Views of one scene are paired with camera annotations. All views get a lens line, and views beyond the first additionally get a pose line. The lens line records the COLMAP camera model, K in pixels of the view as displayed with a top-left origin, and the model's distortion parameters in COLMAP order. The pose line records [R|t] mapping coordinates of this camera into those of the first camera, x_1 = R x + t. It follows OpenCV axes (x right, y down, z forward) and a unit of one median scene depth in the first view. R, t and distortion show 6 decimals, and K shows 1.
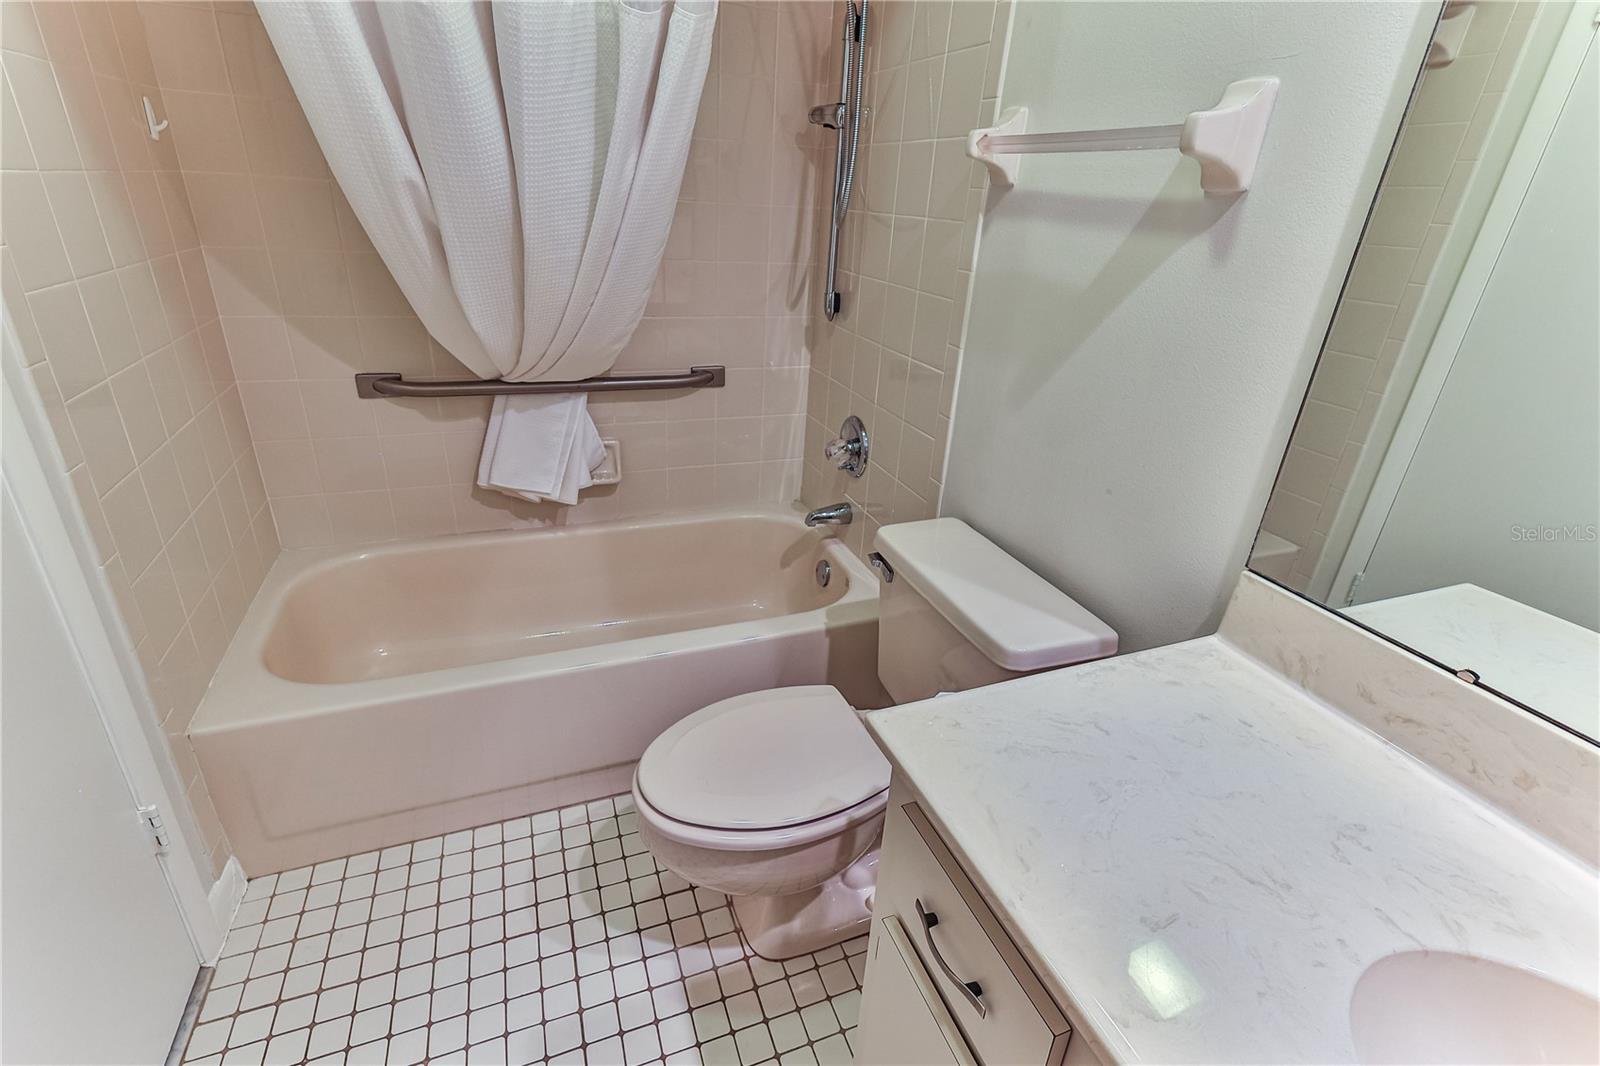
lens RADIAL K [[741.5, 0, 797.3], [0, 741.5, 526.3], [0, 0, 1]] dist [0.012420, 0.000200]
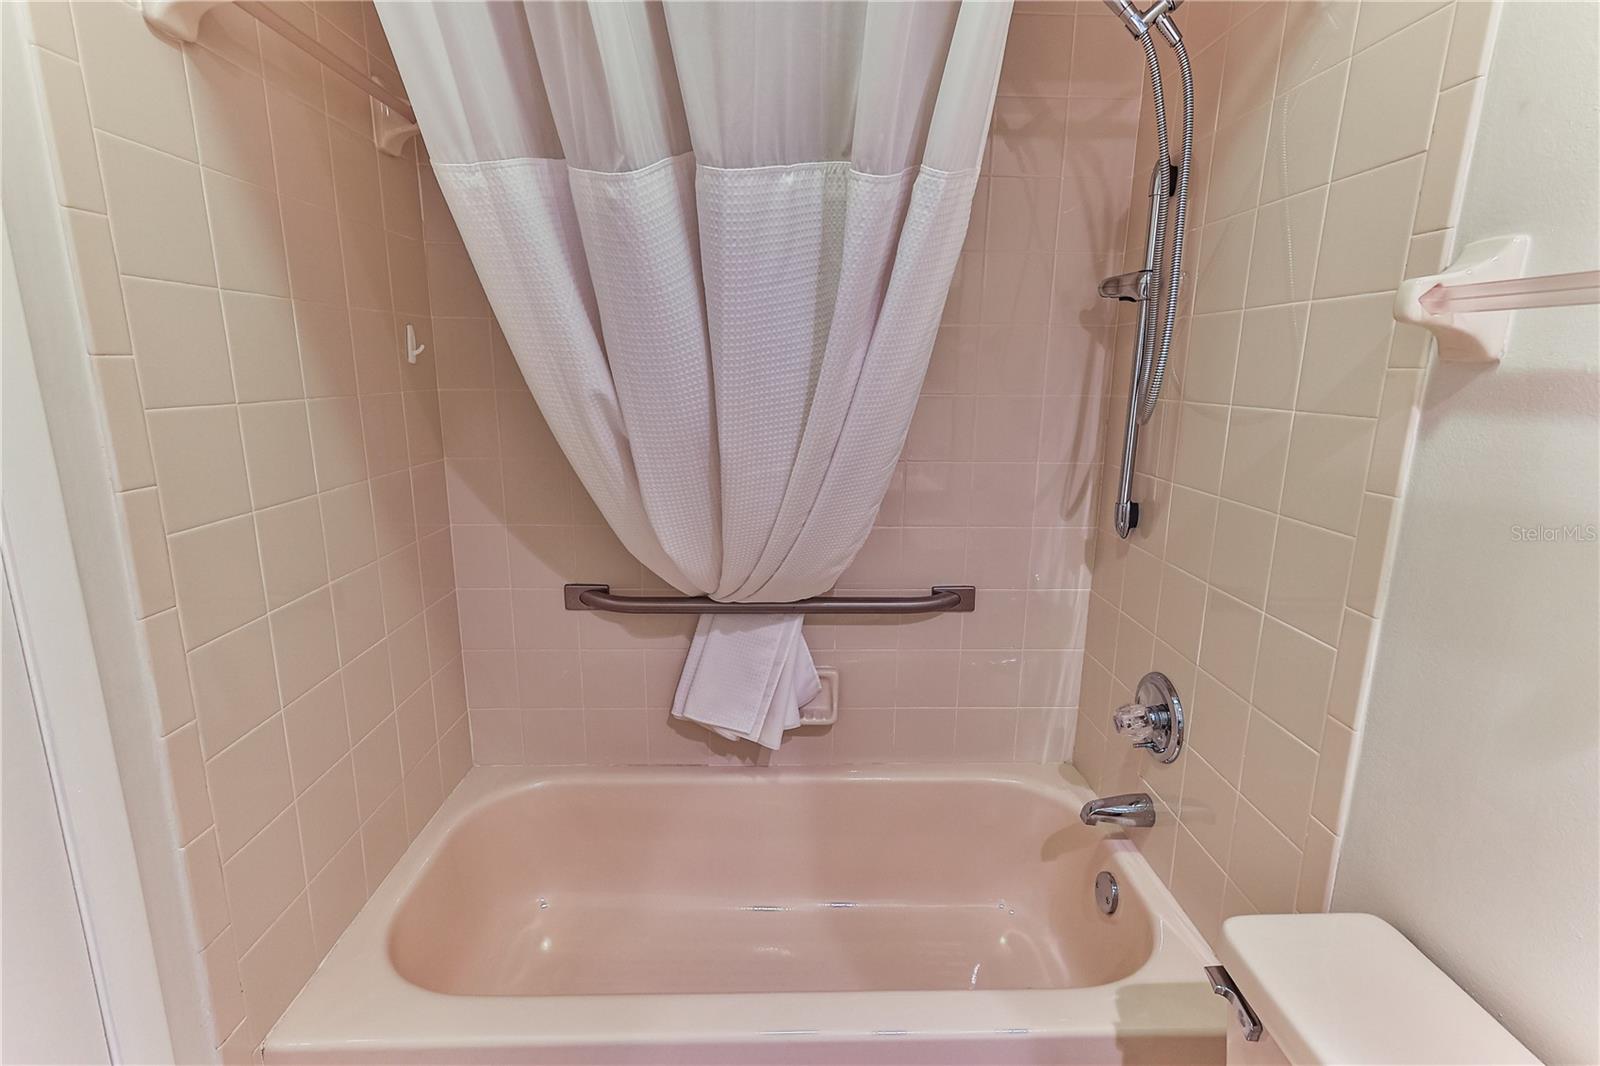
lens RADIAL K [[741.5, 0, 797.3], [0, 741.5, 526.3], [0, 0, 1]] dist [0.012420, 0.000200]
pose [[0.940425, 0.026376, -0.338977, -0.010810], [-0.099787, 0.974492, -0.201016, -0.110181], [0.325028, 0.222866, 0.919069, 0.215997]]
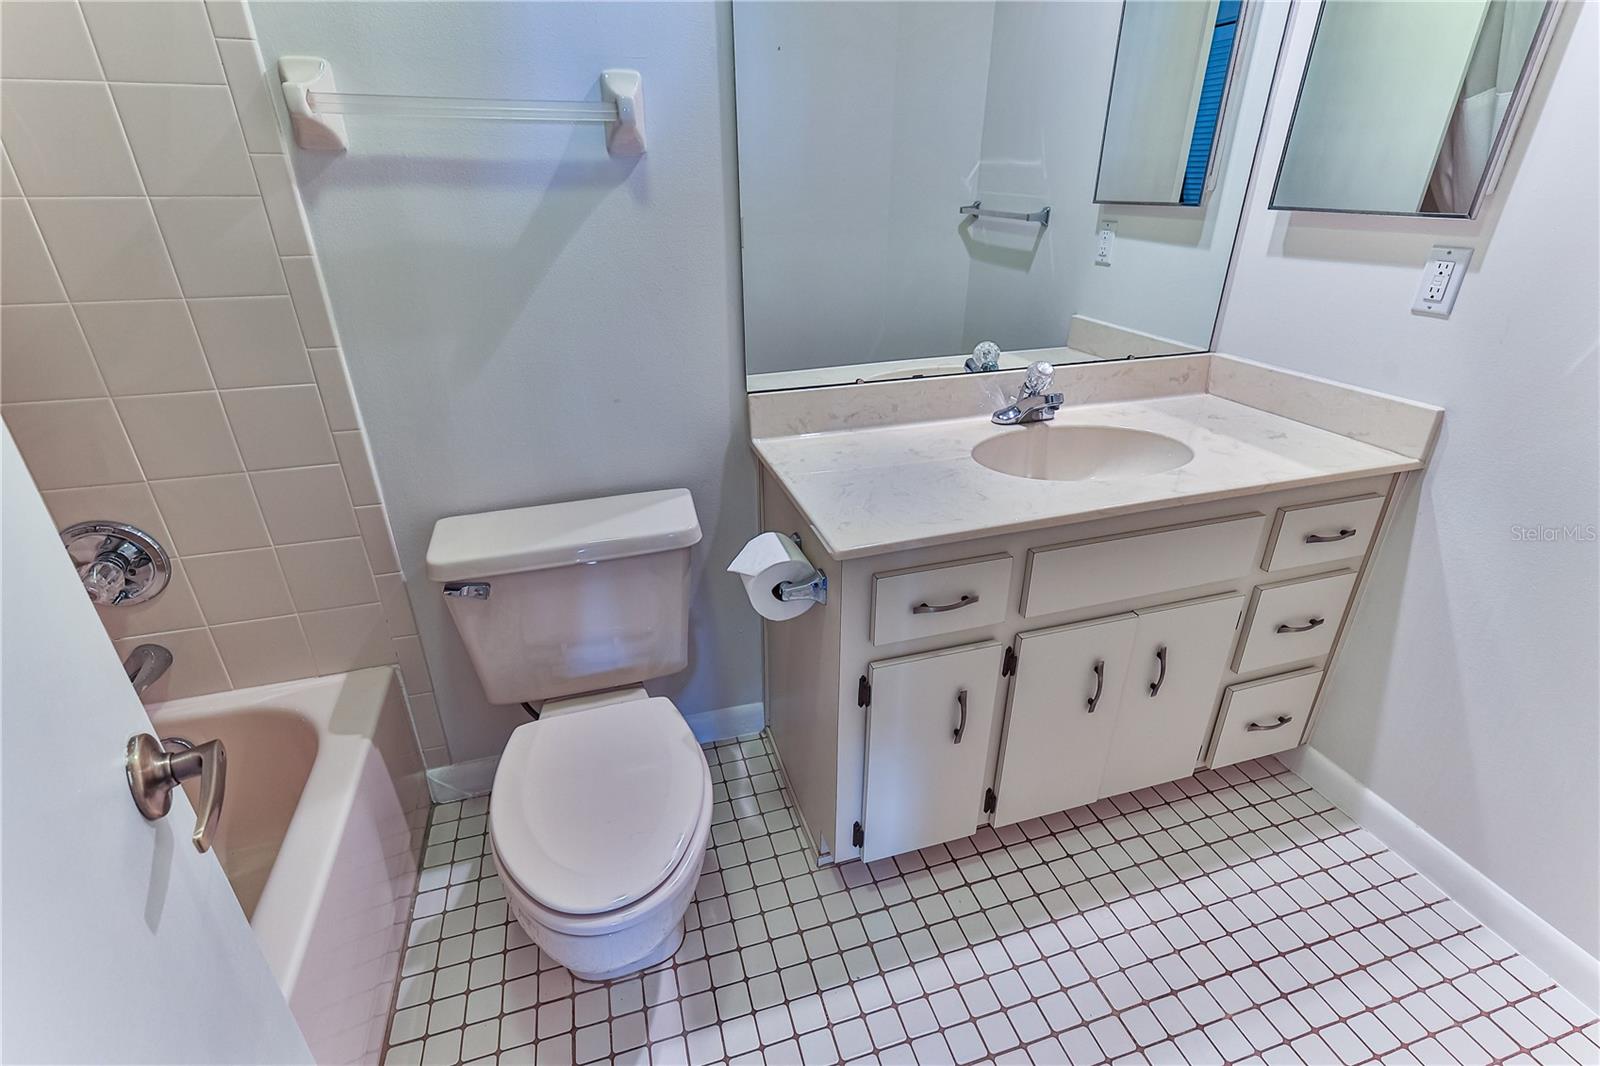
lens RADIAL K [[741.5, 0, 797.3], [0, 741.5, 526.3], [0, 0, 1]] dist [0.012420, 0.000200]
pose [[0.070755, -0.476677, 0.876226, -0.446483], [0.418150, 0.811693, 0.407805, -0.153375], [-0.905618, 0.337540, 0.256754, 0.287189]]
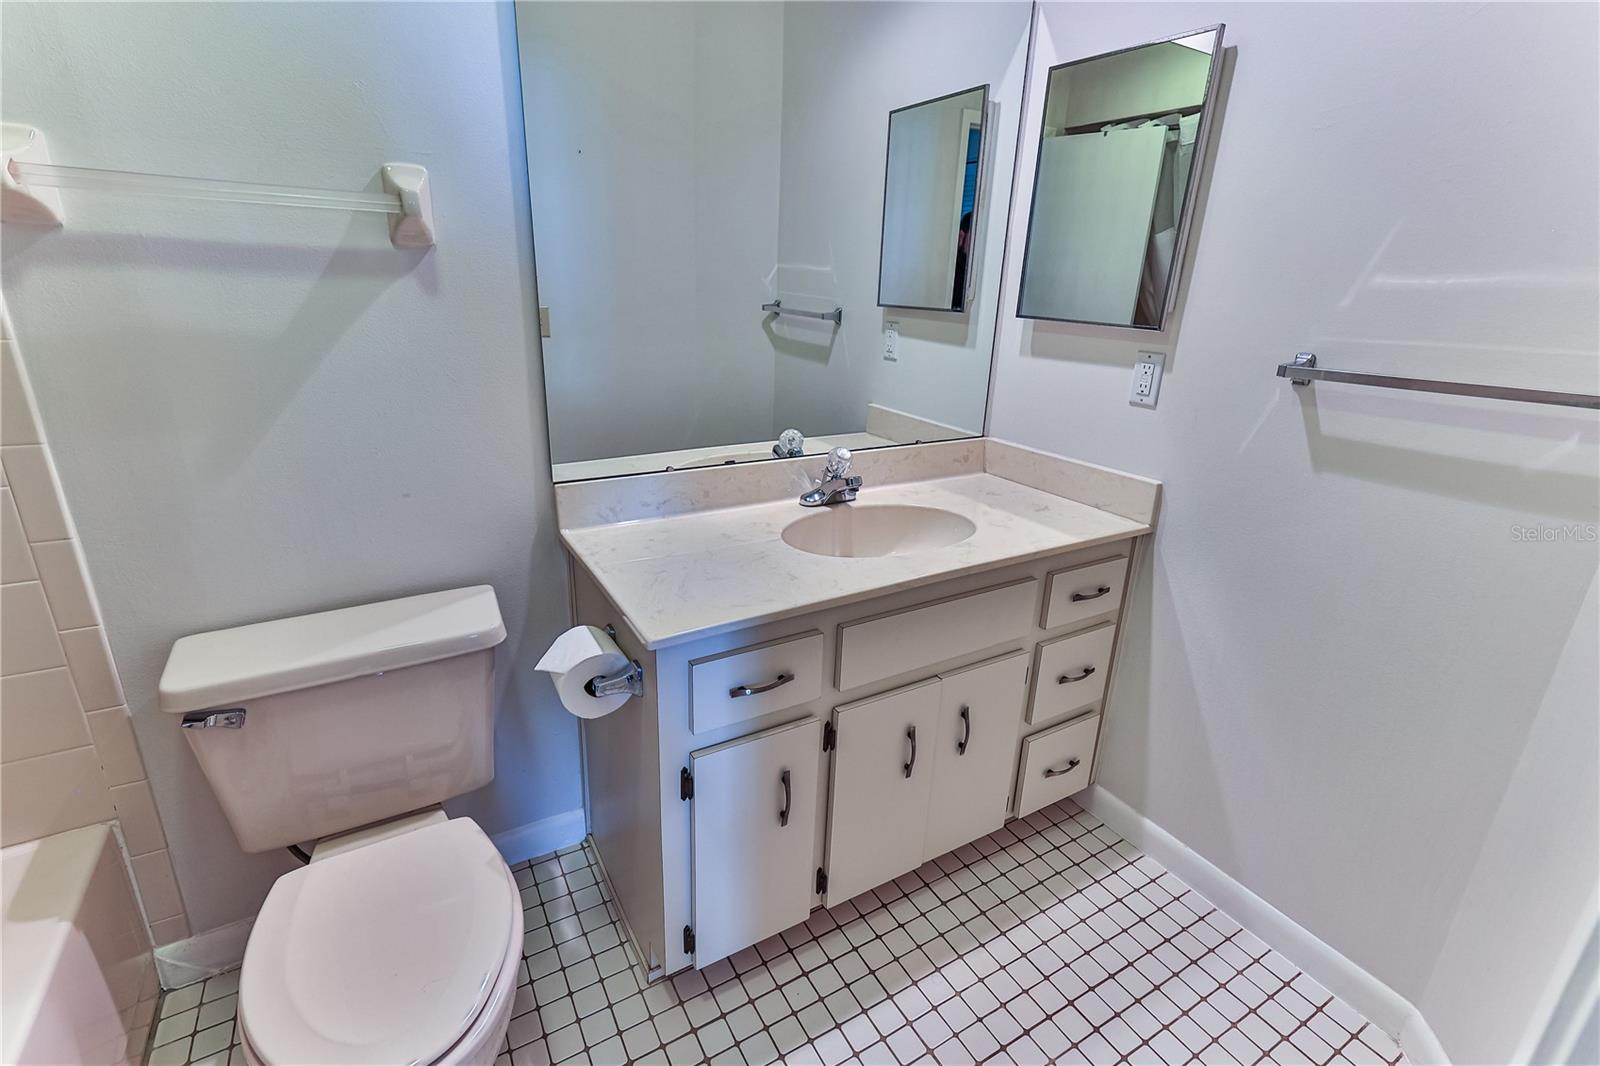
lens RADIAL K [[741.5, 0, 797.3], [0, 741.5, 526.3], [0, 0, 1]] dist [0.012420, 0.000200]
pose [[-0.162015, -0.375270, 0.912646, -0.452462], [0.366493, 0.835829, 0.408744, -0.154073], [-0.916206, 0.400701, 0.002117, 0.274518]]
